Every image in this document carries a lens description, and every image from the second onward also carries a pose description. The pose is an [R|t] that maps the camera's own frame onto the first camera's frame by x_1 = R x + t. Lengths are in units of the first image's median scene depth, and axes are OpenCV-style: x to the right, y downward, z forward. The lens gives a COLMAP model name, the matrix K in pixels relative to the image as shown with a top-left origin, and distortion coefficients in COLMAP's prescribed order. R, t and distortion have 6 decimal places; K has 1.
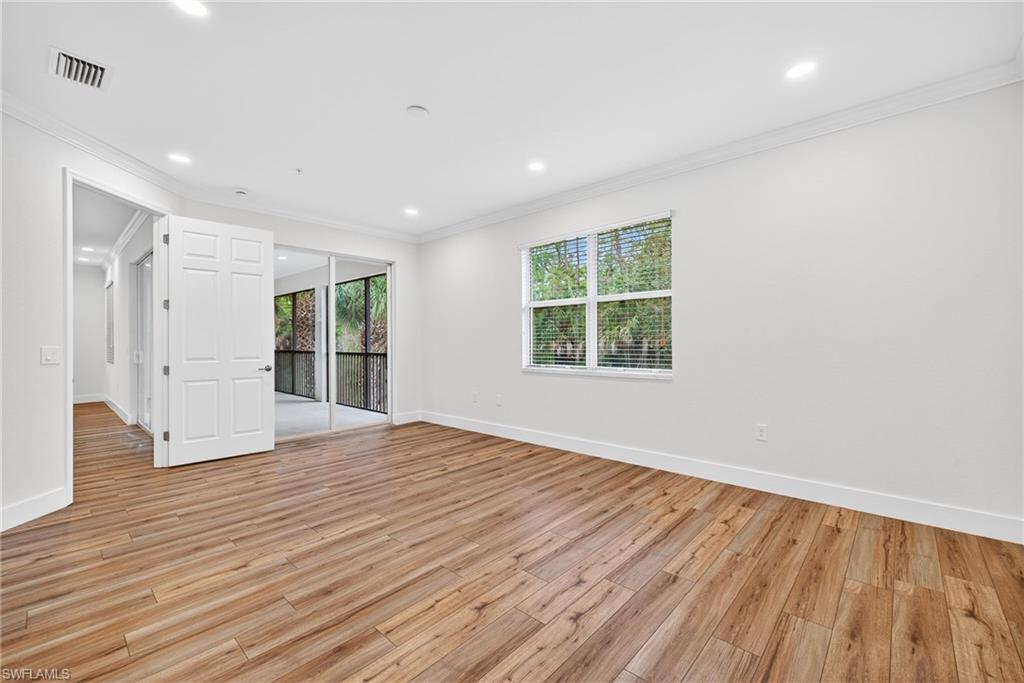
lens RADIAL K [[425.2, 0, 512.0], [0, 425.2, 341.5], [0, 0, 1]] dist [0.002412, 0.000791]
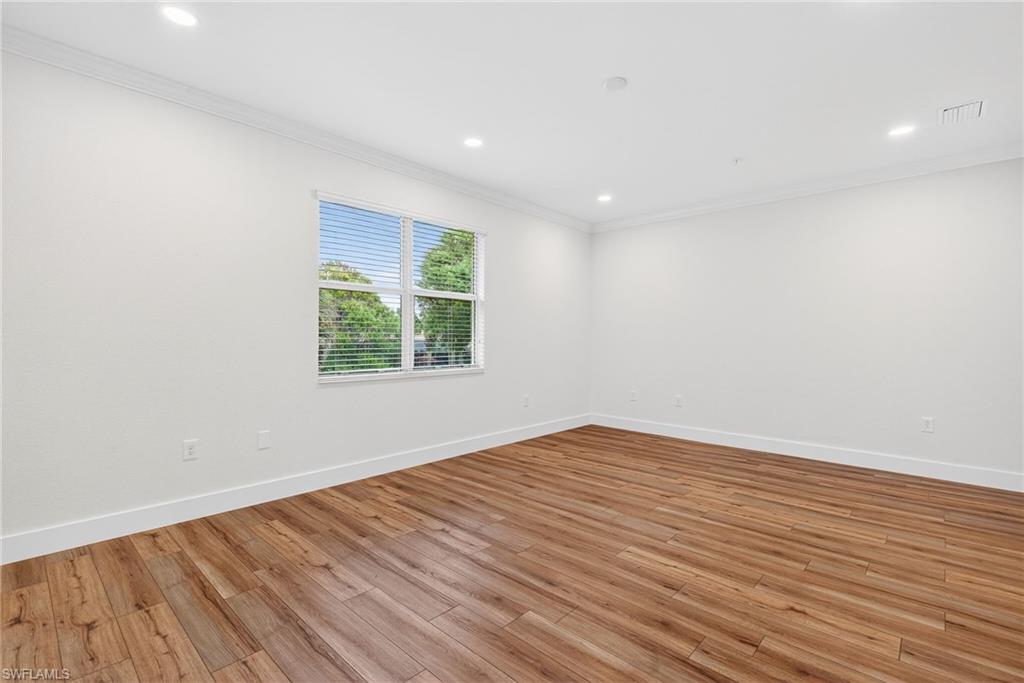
lens RADIAL K [[461.5, 0, 512.0], [0, 461.5, 341.5], [0, 0, 1]] dist [0.000800, -0.000822]
pose [[0.007079, -0.000141, 0.999975, -1.074678], [-0.006539, 0.999979, 0.000188, 0.004590], [-0.999954, -0.006540, 0.007078, 1.082233]]
